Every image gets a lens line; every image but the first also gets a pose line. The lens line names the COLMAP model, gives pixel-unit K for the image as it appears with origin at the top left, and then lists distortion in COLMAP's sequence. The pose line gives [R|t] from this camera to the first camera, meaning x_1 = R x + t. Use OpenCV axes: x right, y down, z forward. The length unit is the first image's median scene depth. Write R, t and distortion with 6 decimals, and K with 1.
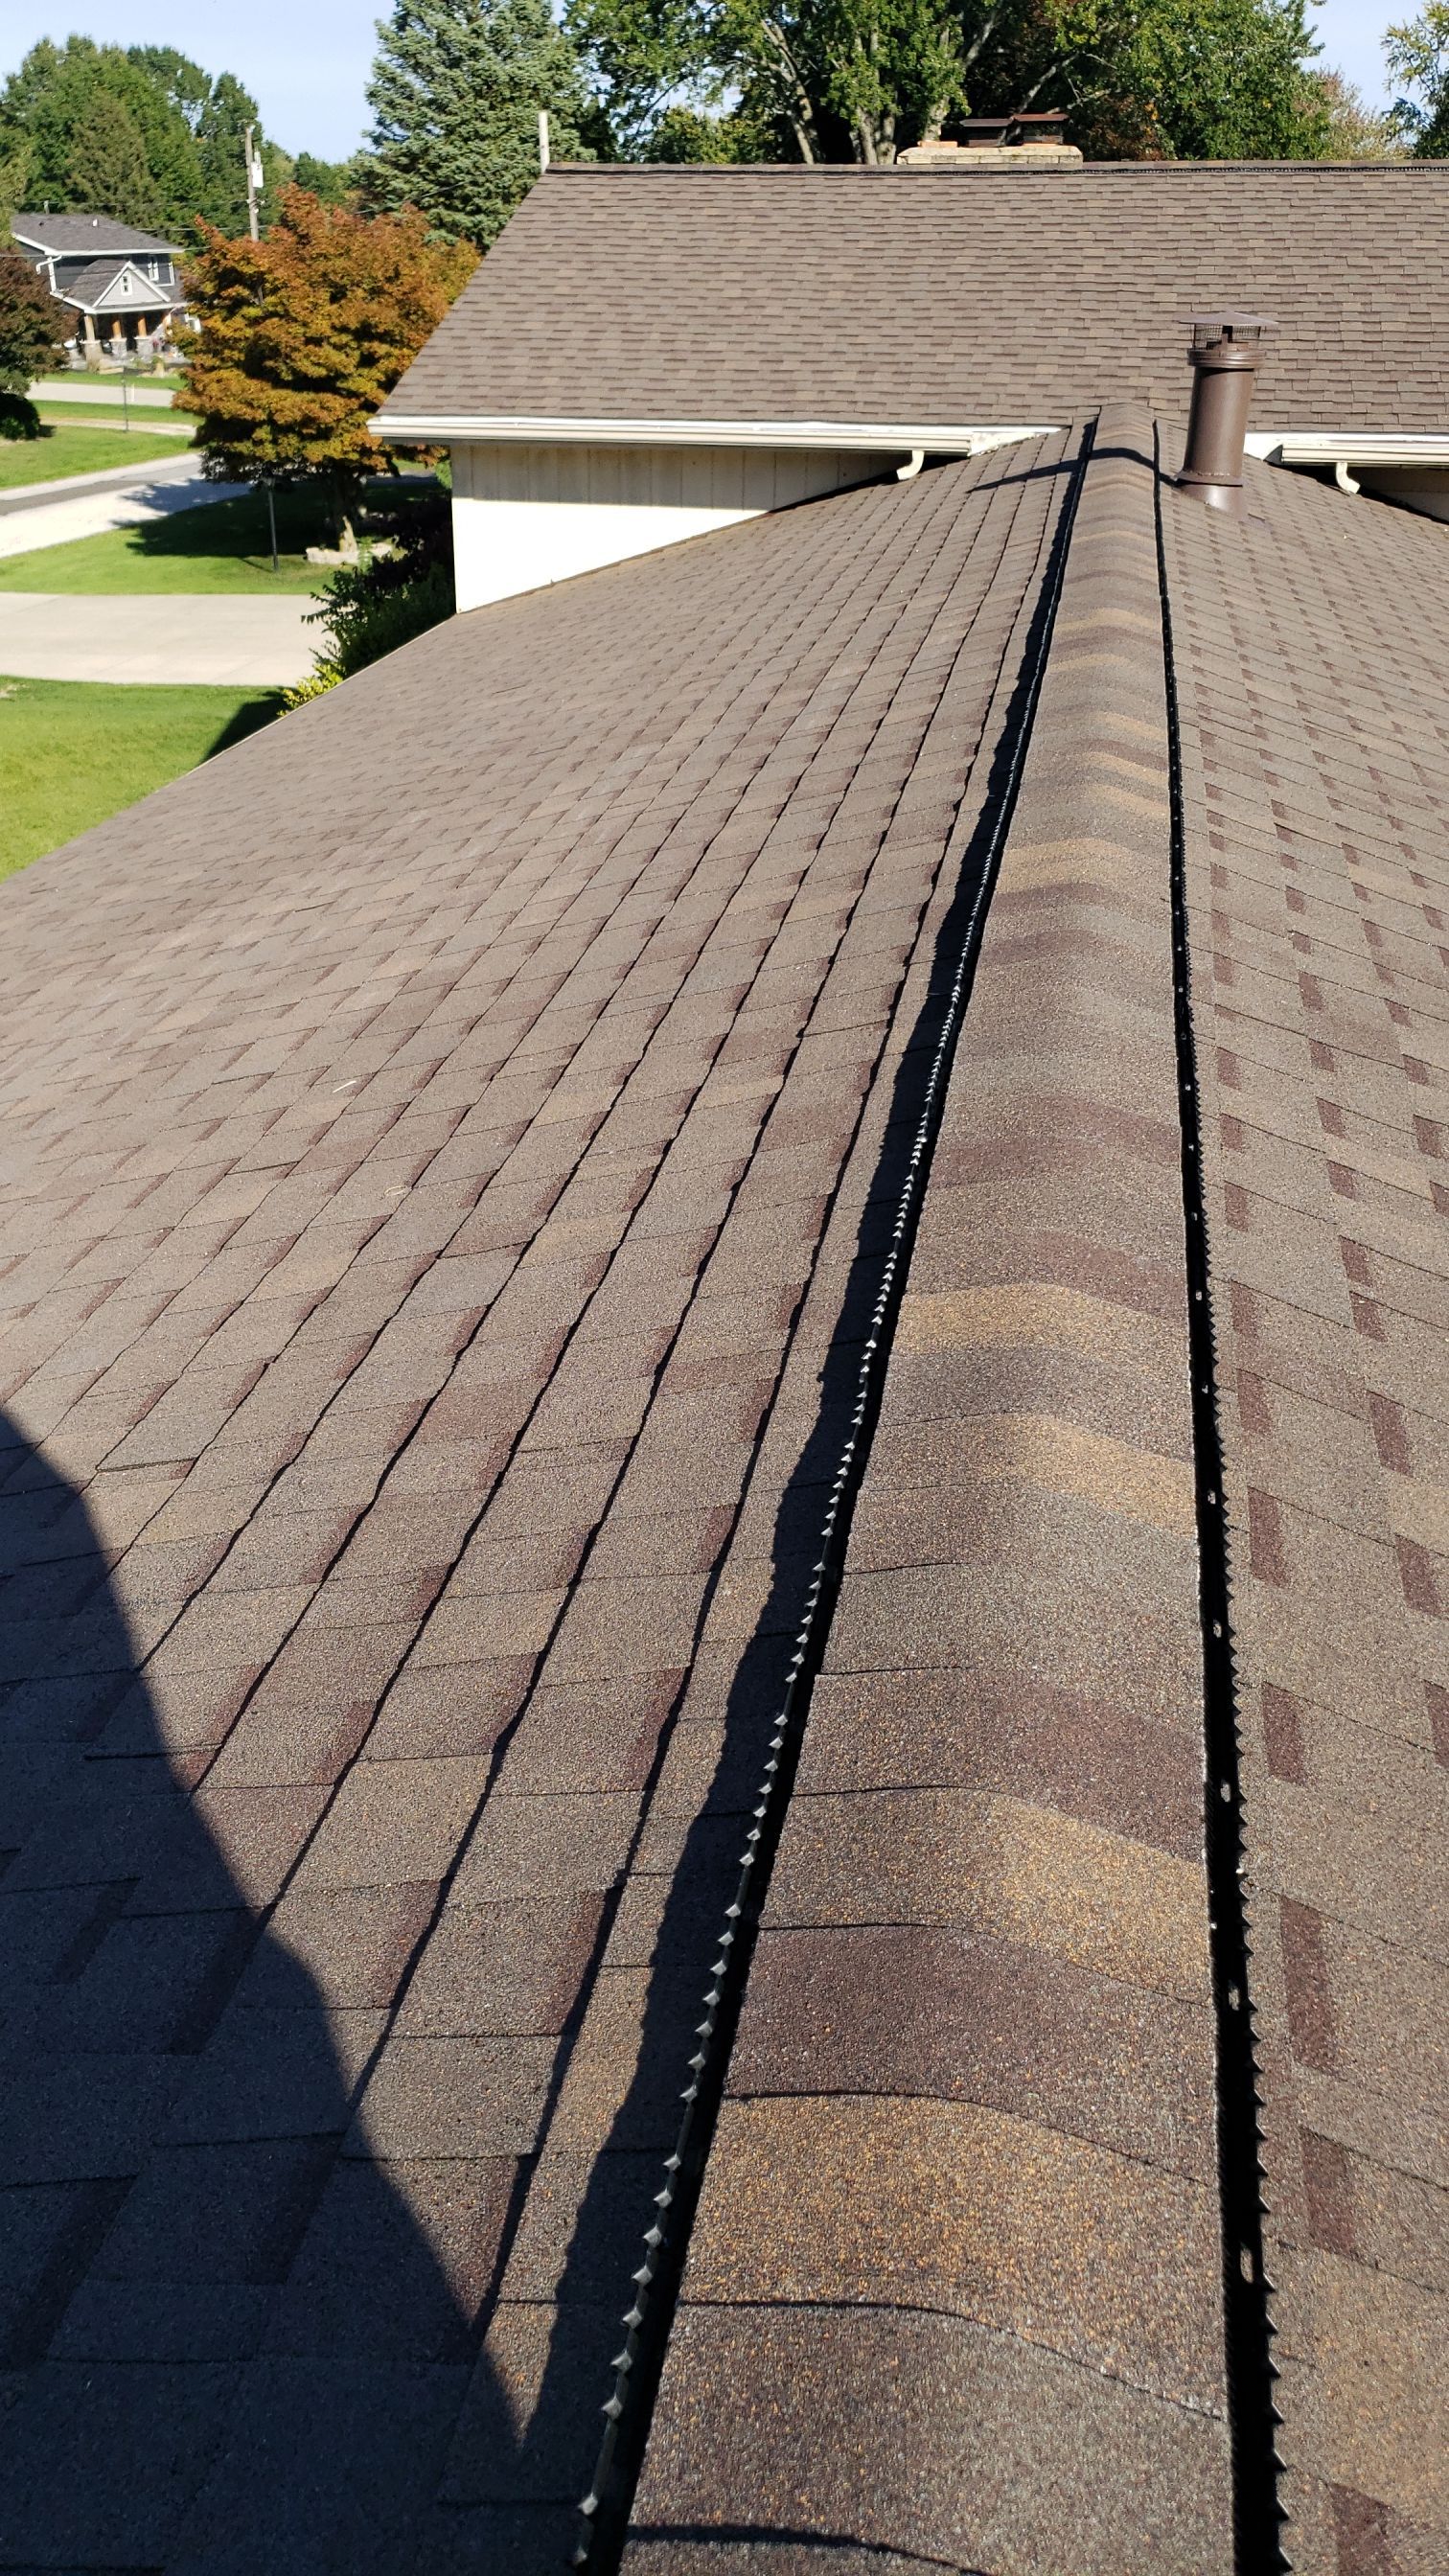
lens RADIAL K [[2010.4, 0, 657.3], [0, 2010.4, 1275.1], [0, 0, 1]] dist [0.030225, -0.015869]
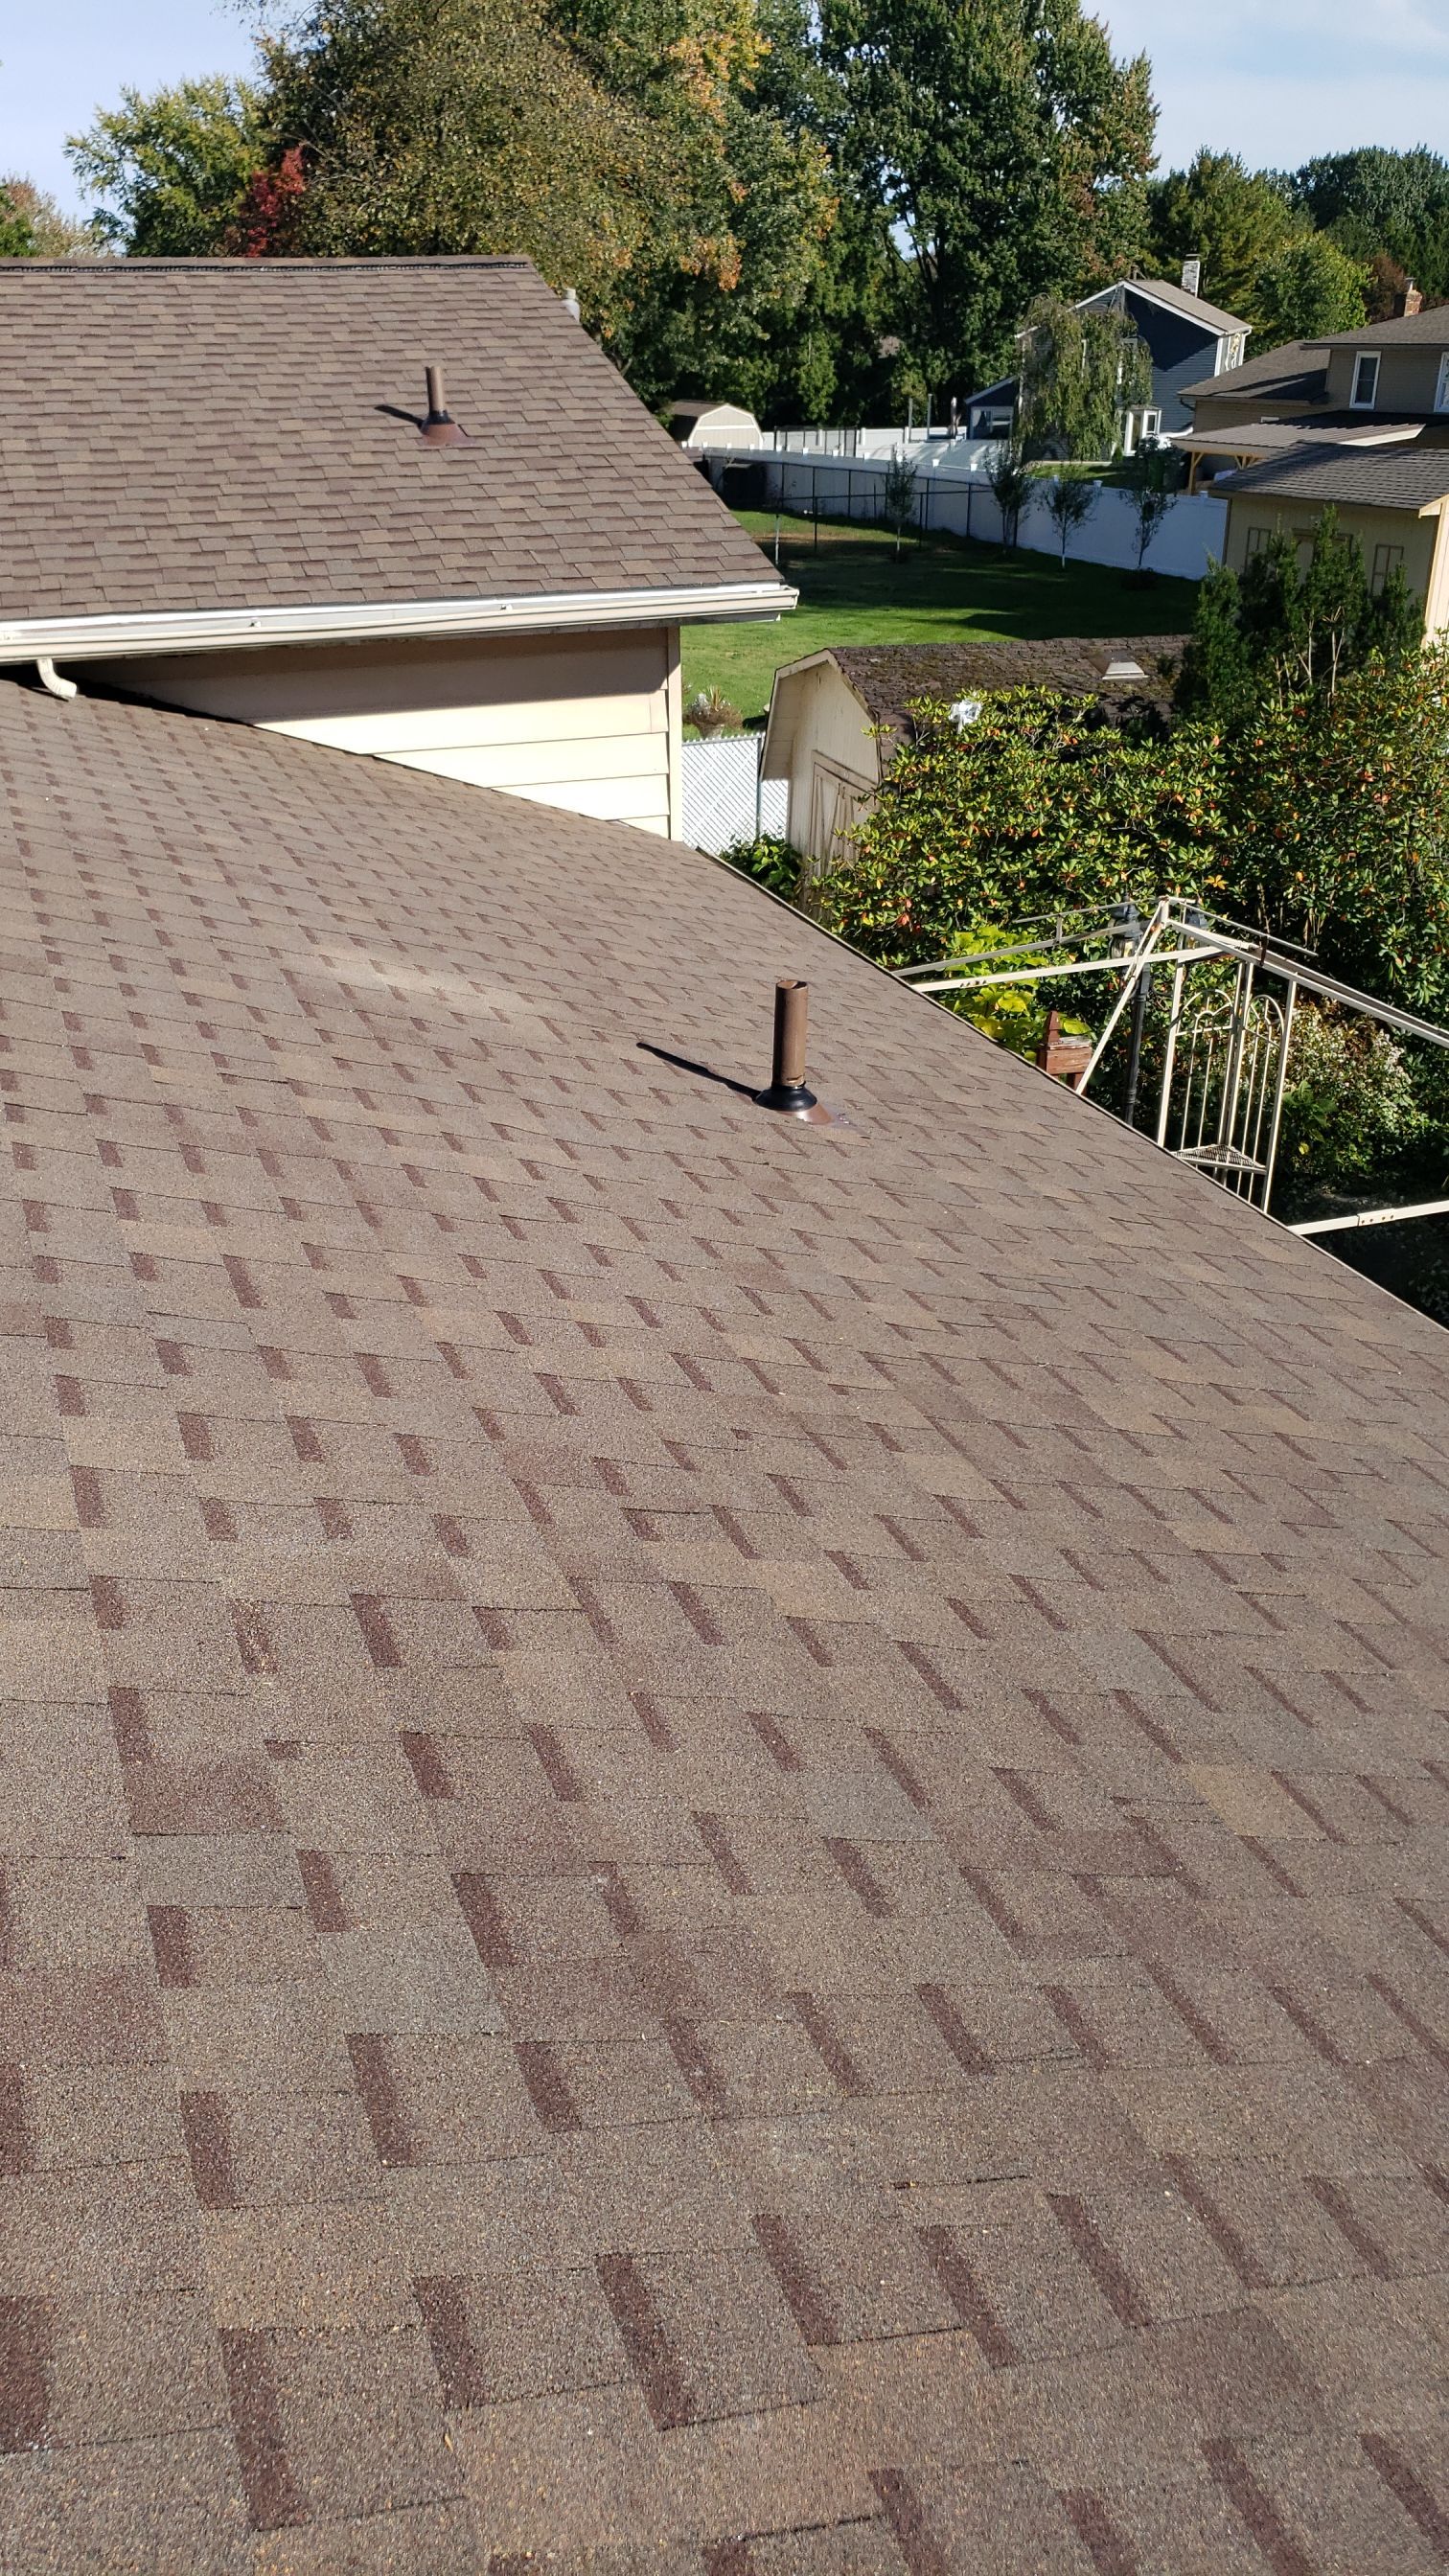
lens RADIAL K [[2010.4, 0, 655.6], [0, 2010.4, 1282.4], [0, 0, 1]] dist [0.030225, -0.015869]
pose [[0.856014, -0.236597, 0.459632, 0.135976], [0.253880, 0.966915, 0.024899, -0.142869], [-0.450316, 0.095377, 0.887760, 0.269051]]
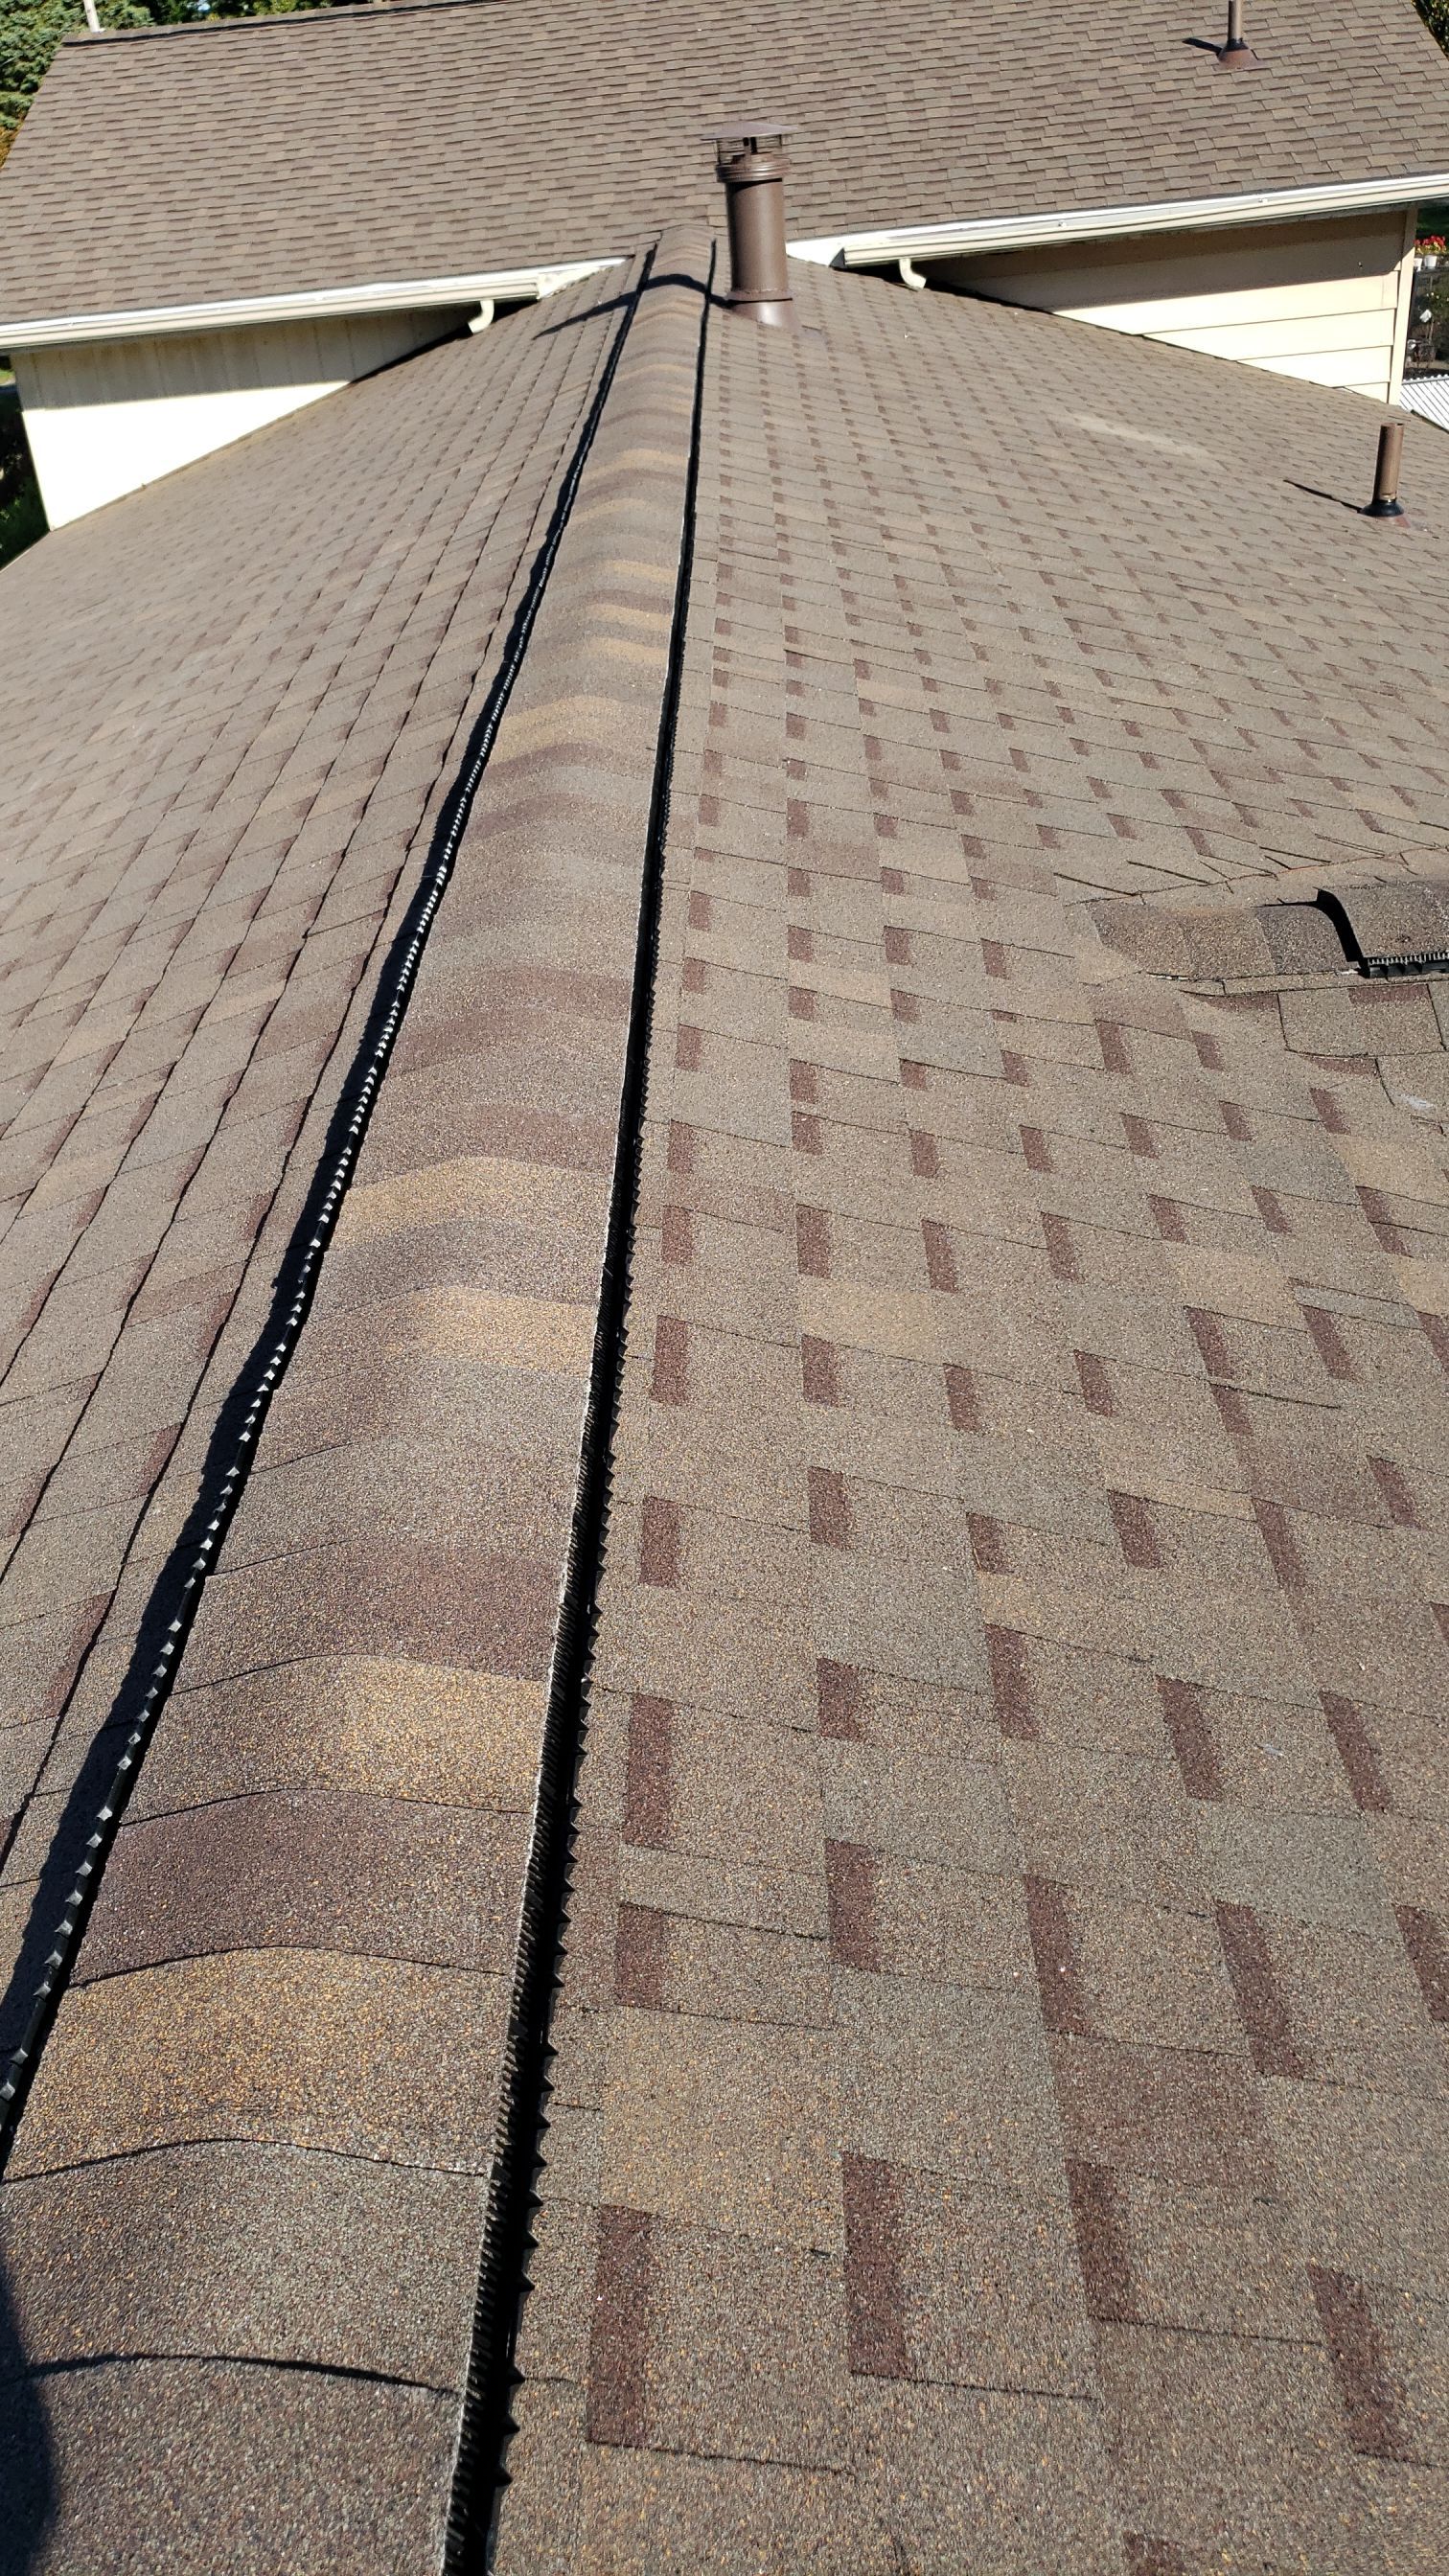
lens RADIAL K [[2010.4, 0, 638.4], [0, 2010.4, 1267.0], [0, 0, 1]] dist [0.030225, -0.015869]
pose [[0.980751, -0.171817, 0.092774, 0.029644], [0.166010, 0.983838, 0.067105, 0.000874], [-0.102805, -0.050412, 0.993423, -0.007851]]
